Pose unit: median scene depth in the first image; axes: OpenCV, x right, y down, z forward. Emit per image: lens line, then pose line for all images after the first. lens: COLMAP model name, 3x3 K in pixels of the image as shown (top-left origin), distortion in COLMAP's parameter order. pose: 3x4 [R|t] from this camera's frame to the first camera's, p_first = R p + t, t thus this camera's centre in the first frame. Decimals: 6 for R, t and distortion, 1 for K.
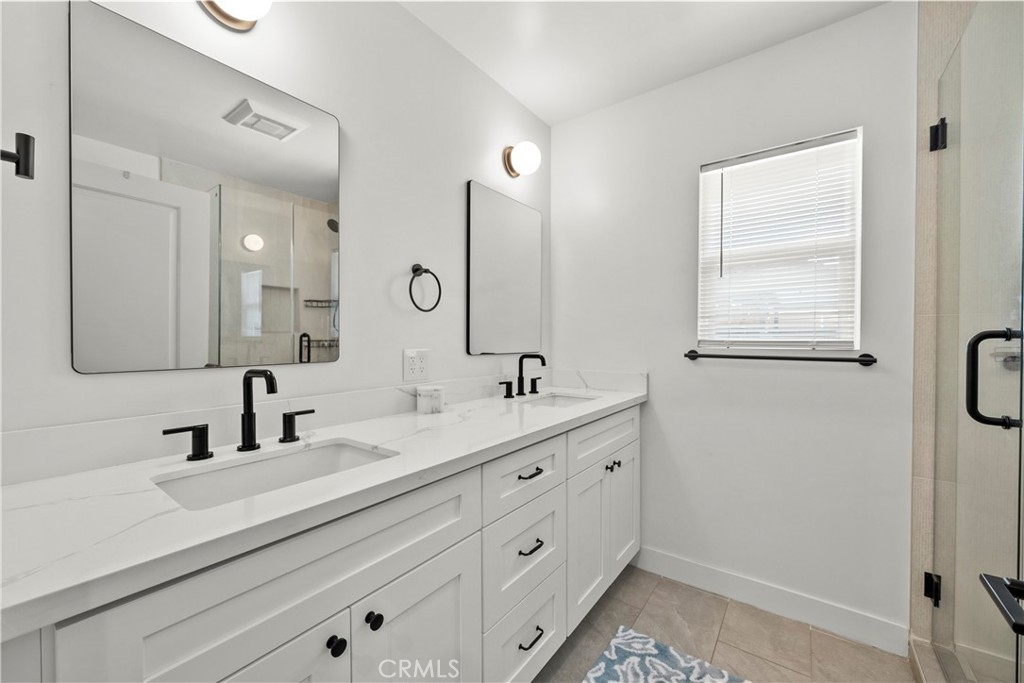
lens RADIAL K [[398.2, 0, 509.2], [0, 398.2, 341.8], [0, 0, 1]] dist [-0.003820, -0.000080]
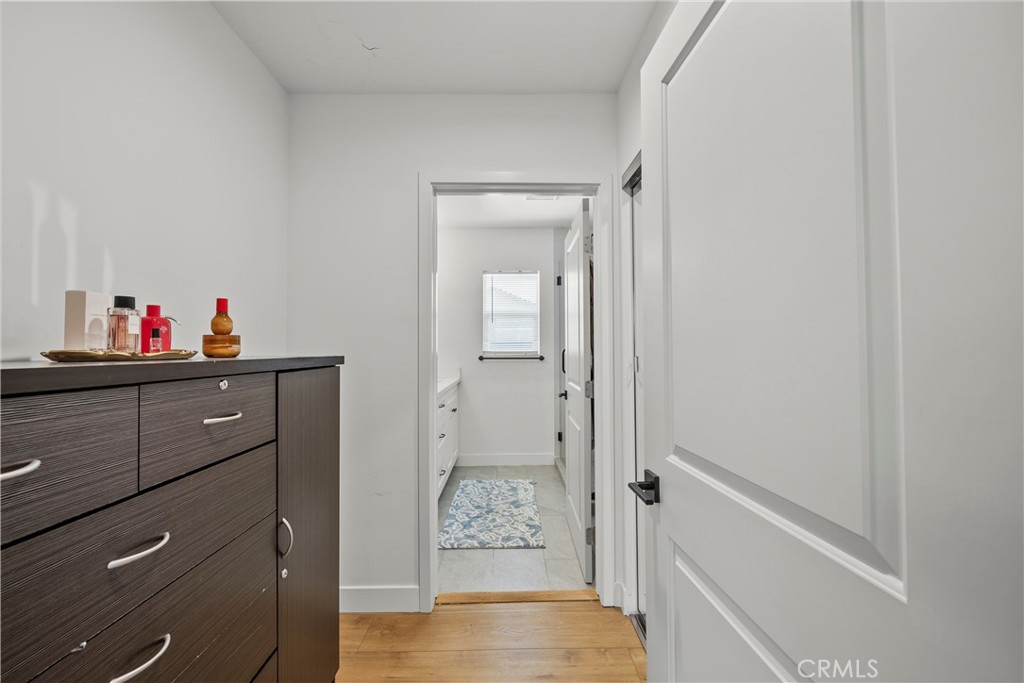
lens RADIAL K [[403.5, 0, 509.5], [0, 403.5, 344.4], [0, 0, 1]] dist [-0.000593, -0.000270]
pose [[0.790418, 0.007873, 0.612517, -0.875760], [0.010314, 0.999605, -0.026157, 0.019934], [-0.612481, 0.026993, 0.790024, -0.951735]]
